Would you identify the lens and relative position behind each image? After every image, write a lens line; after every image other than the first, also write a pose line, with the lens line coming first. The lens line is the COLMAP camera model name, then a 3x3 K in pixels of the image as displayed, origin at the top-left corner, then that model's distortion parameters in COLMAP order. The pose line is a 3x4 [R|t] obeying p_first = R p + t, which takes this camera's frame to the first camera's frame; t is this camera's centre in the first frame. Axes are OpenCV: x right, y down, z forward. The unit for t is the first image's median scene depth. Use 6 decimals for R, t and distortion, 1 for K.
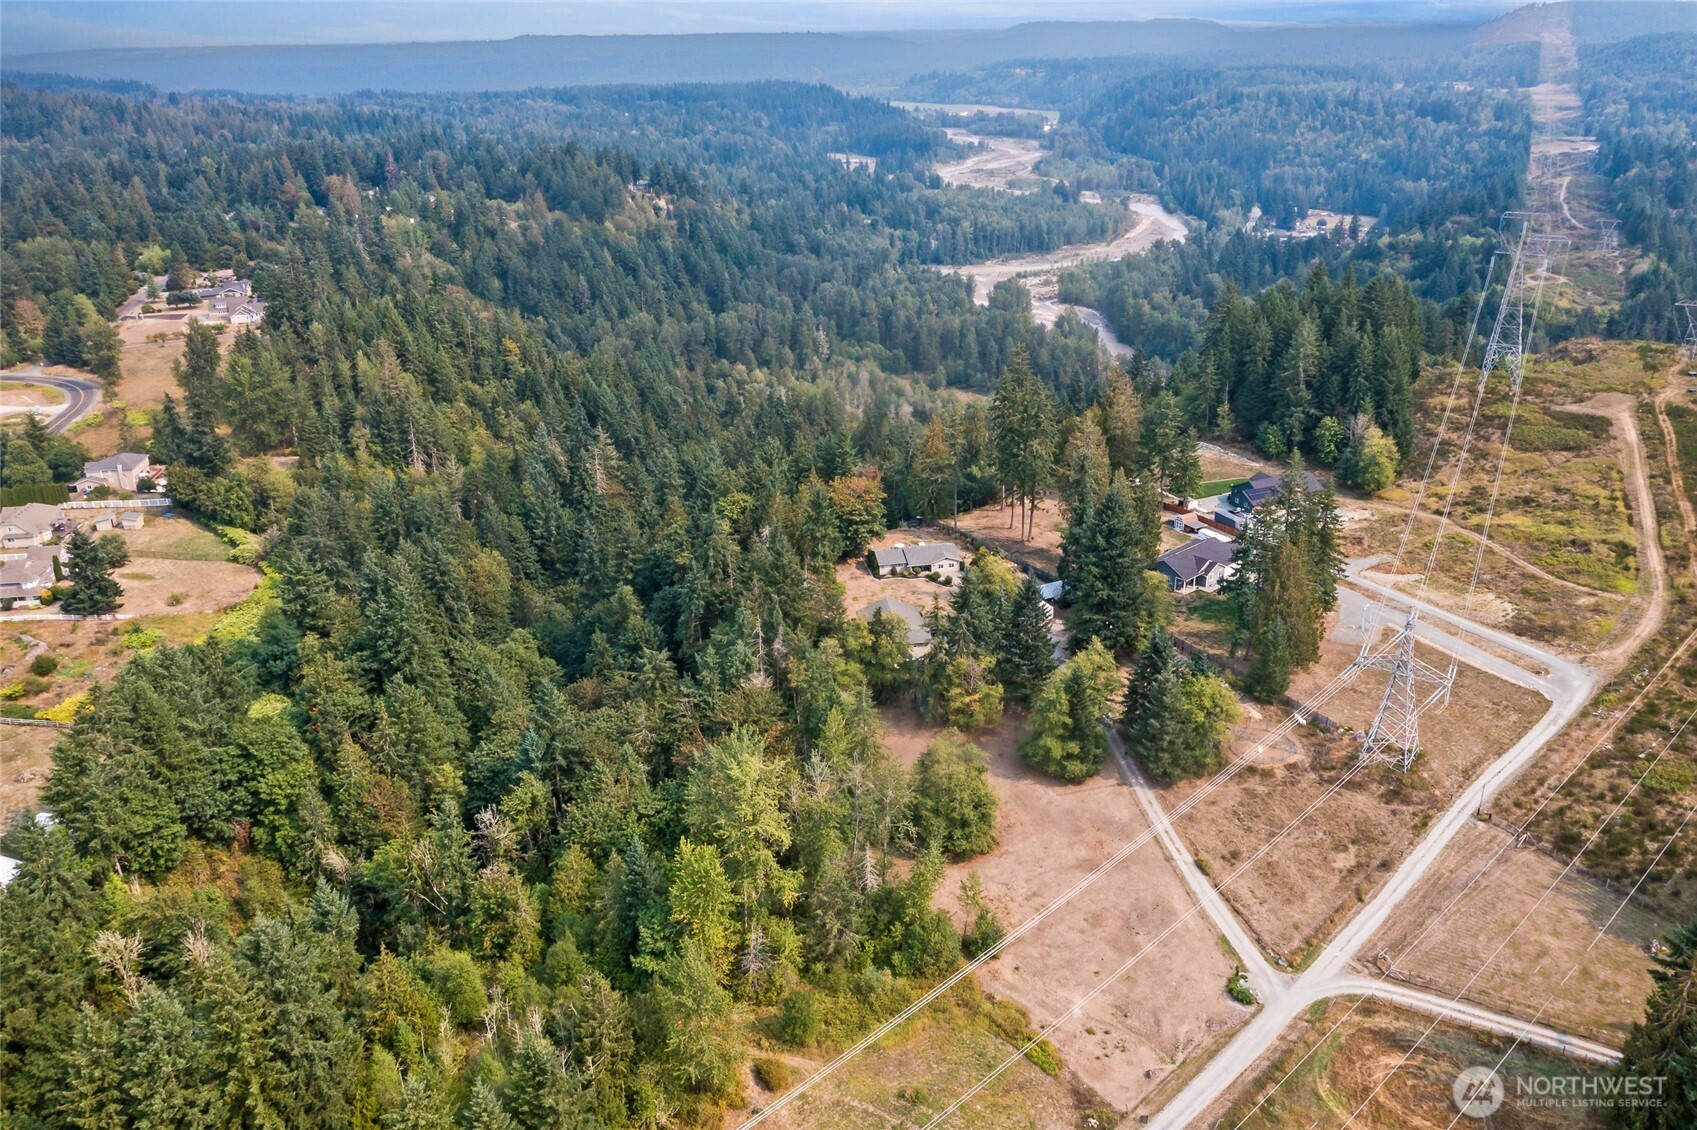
lens RADIAL K [[1354.6, 0, 848.5], [0, 1354.6, 565.0], [0, 0, 1]] dist [-0.013711, 0.001458]
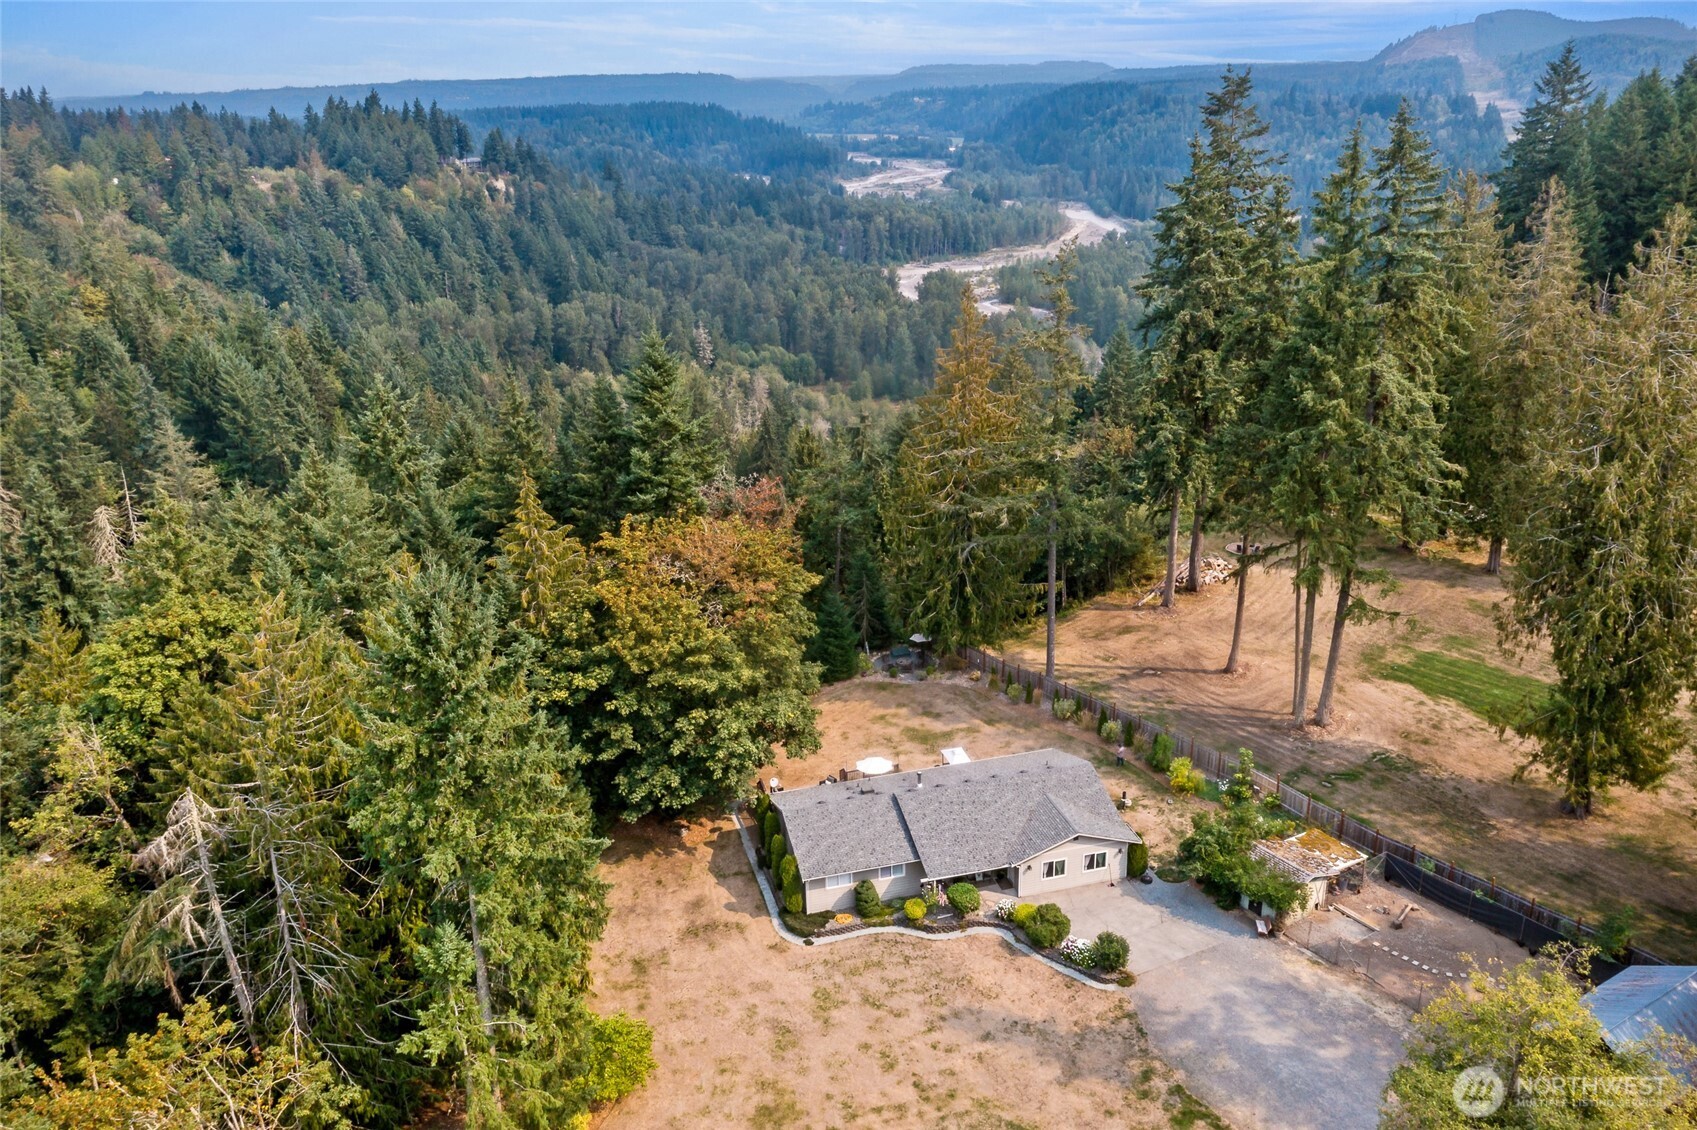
lens RADIAL K [[1354.6, 0, 848.5], [0, 1354.6, 565.0], [0, 0, 1]] dist [-0.013711, 0.001458]
pose [[0.997210, -0.029630, 0.068519, 0.005192], [0.031968, 0.998935, -0.033282, -0.015509], [-0.067459, 0.035379, 0.997095, 0.249797]]
